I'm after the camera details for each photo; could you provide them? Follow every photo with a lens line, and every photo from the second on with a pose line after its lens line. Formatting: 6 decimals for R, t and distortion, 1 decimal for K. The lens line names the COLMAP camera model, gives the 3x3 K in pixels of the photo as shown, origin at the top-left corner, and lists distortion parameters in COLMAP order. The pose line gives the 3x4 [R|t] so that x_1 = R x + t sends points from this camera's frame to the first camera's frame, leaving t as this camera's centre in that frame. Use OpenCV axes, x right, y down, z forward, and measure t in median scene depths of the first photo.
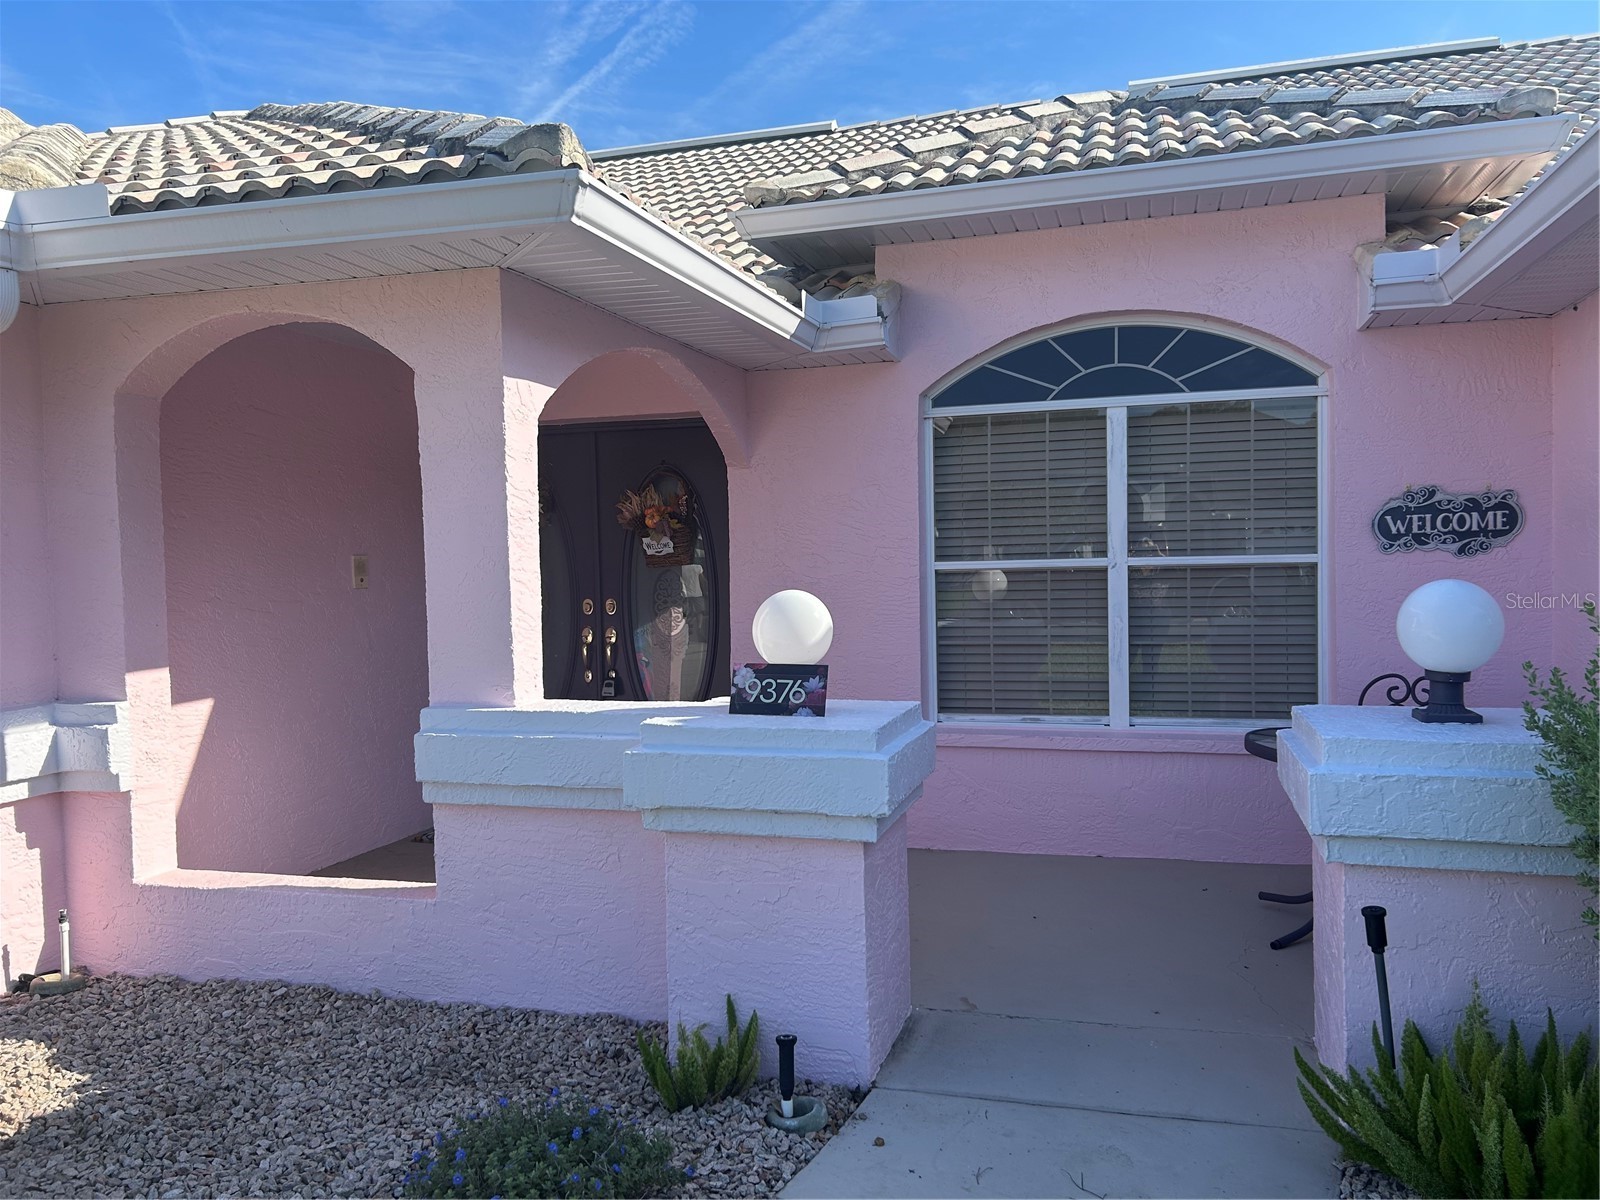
lens RADIAL K [[1211.7, 0, 798.3], [0, 1211.7, 607.3], [0, 0, 1]] dist [0.037559, -0.039658]
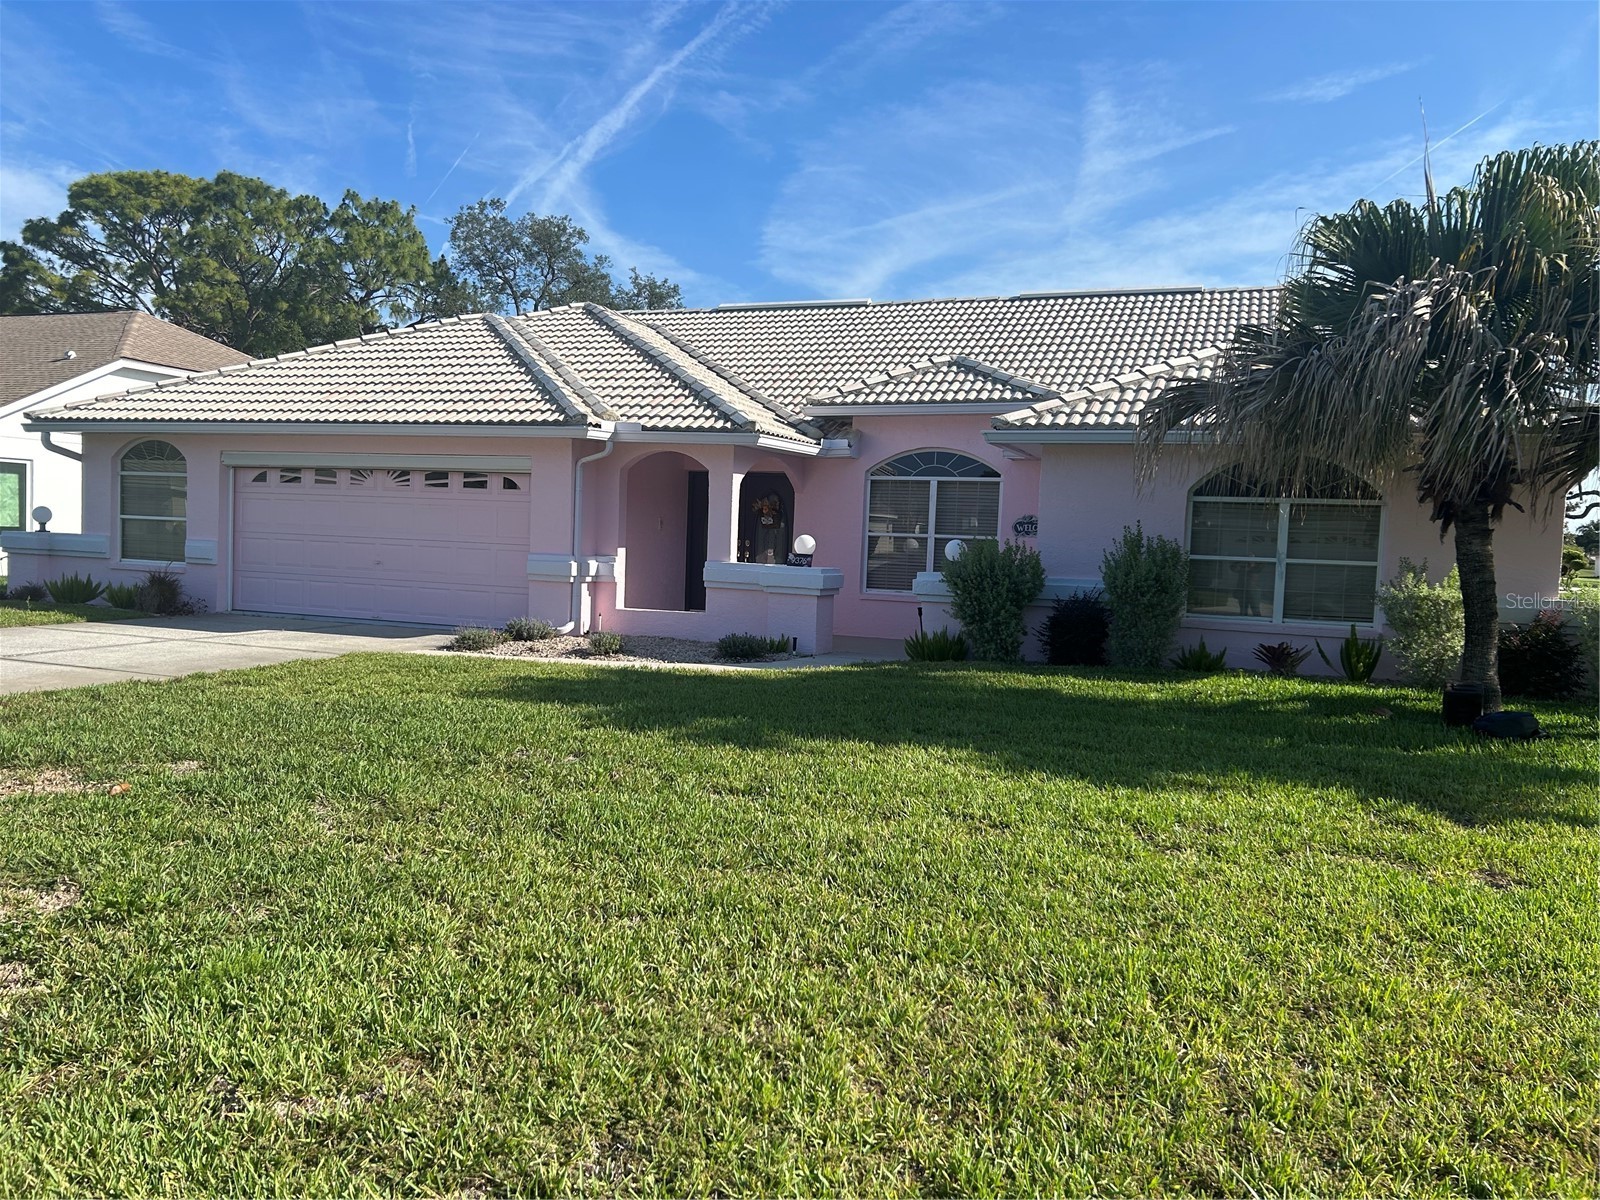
lens RADIAL K [[1211.7, 0, 798.3], [0, 1211.7, 607.3], [0, 0, 1]] dist [0.037559, -0.039658]
pose [[0.996446, 0.060791, -0.058311, 0.182540], [-0.059480, 0.997942, 0.023952, 0.107011], [0.059647, -0.020398, 0.998011, -2.466469]]
